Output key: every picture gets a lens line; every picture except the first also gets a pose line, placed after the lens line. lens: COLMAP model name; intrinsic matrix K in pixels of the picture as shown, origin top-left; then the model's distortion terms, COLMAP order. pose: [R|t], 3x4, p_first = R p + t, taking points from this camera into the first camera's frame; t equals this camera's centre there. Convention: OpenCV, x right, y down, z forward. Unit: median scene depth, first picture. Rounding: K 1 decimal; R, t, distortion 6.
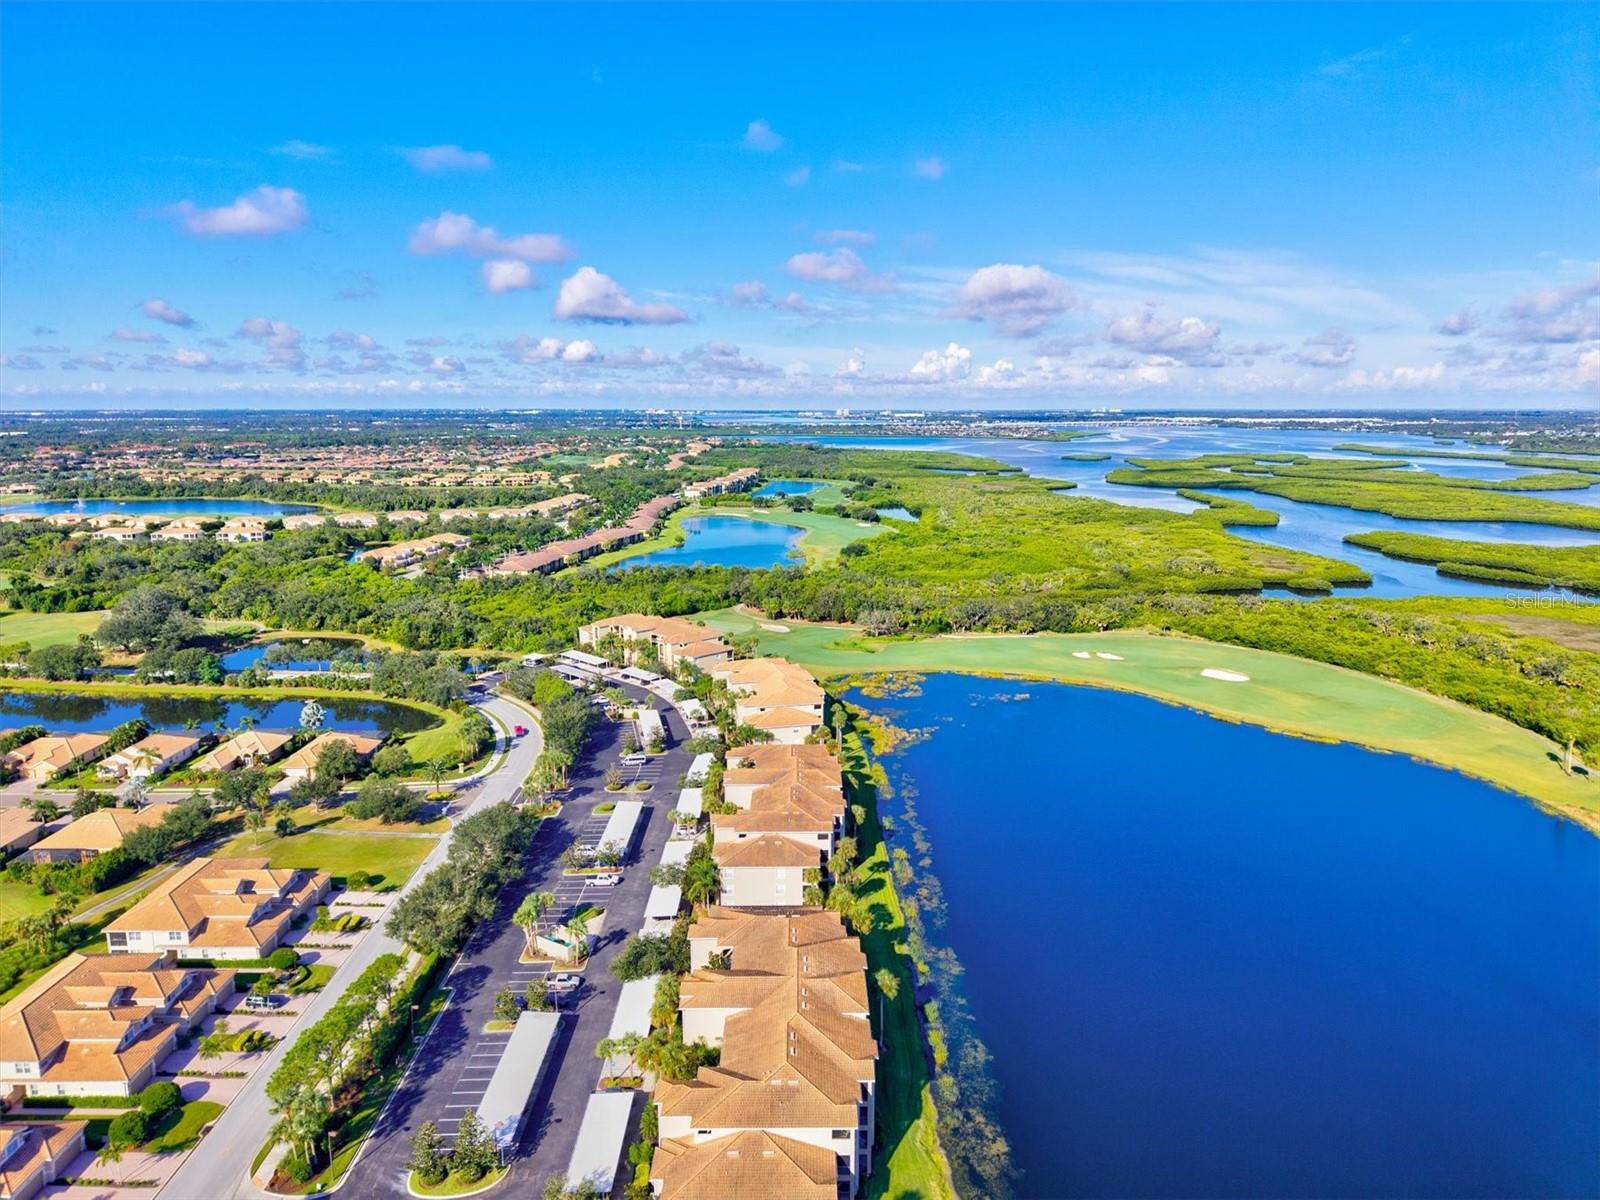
lens RADIAL K [[957.3, 0, 800.0], [0, 957.3, 600.0], [0, 0, 1]] dist [0.013285, -0.012424]
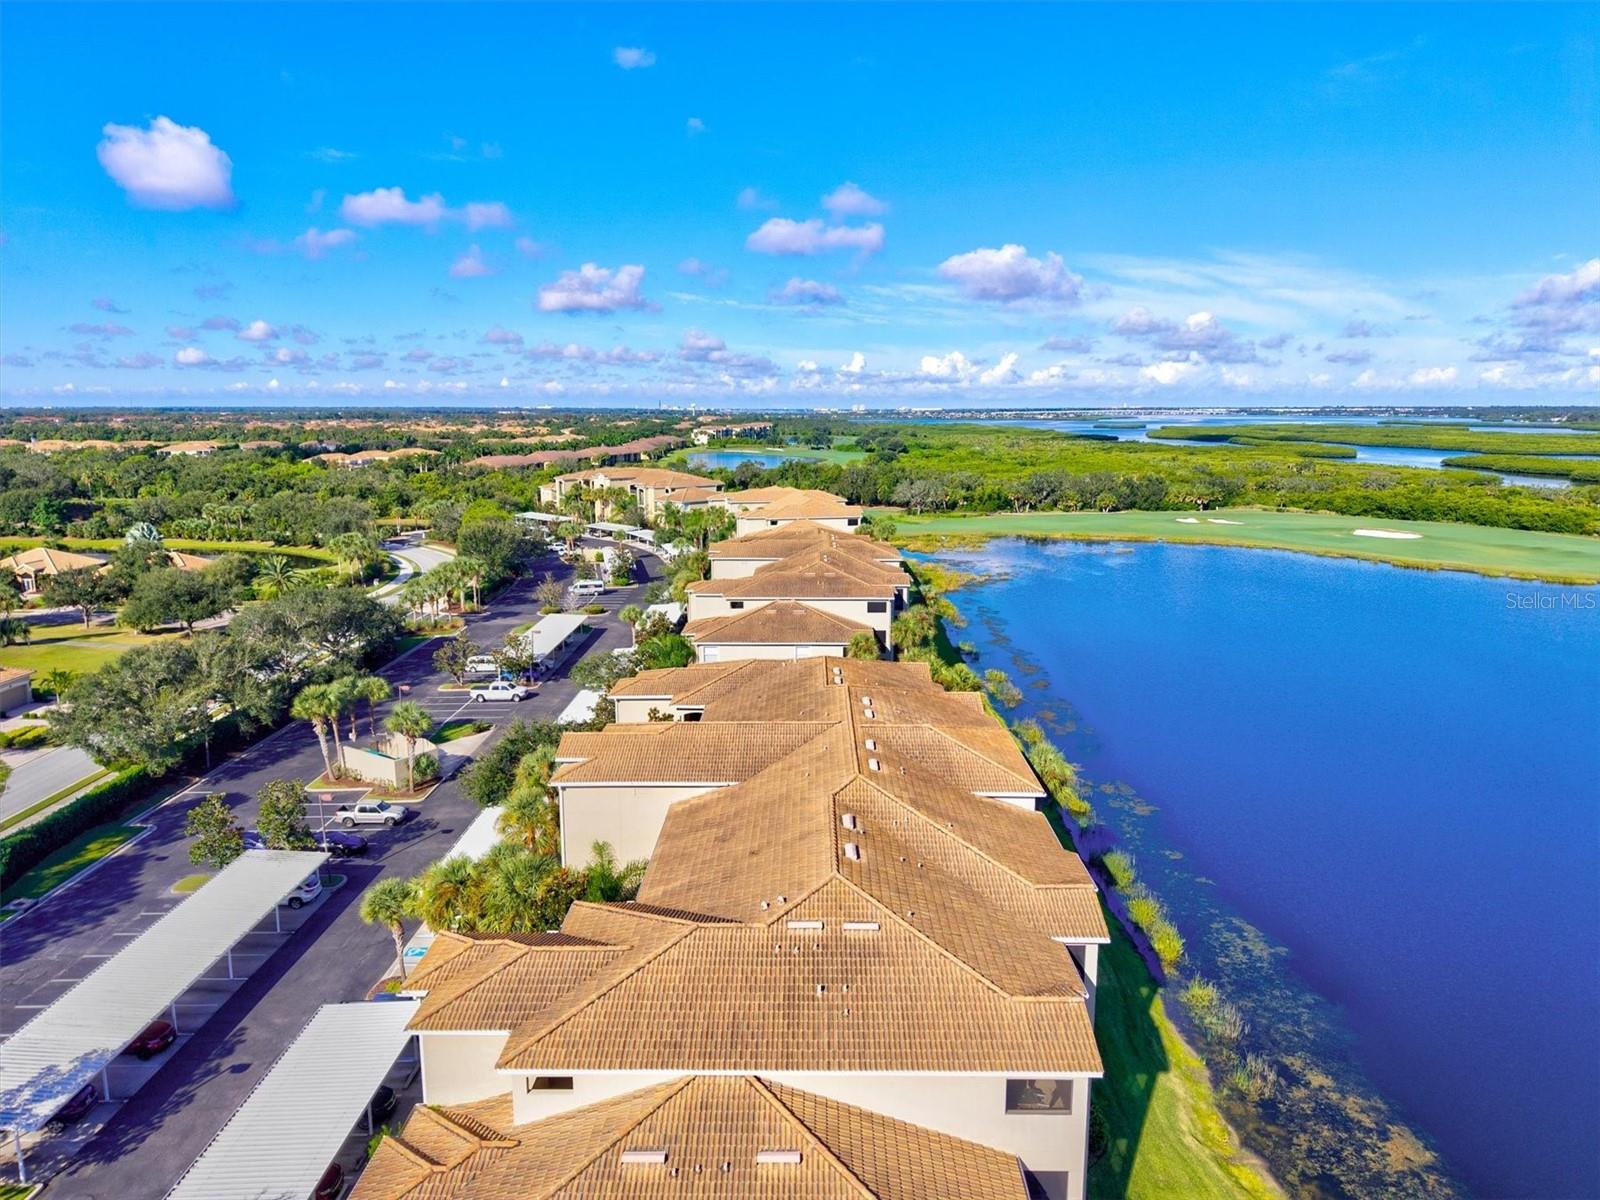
lens RADIAL K [[969.8, 0, 800.0], [0, 969.8, 600.0], [0, 0, 1]] dist [0.000674, 0.002389]
pose [[0.999879, 0.001567, -0.015493, -0.014610], [-0.001581, 0.999998, -0.000899, 0.272967], [0.015492, 0.000923, 0.999880, 0.474202]]
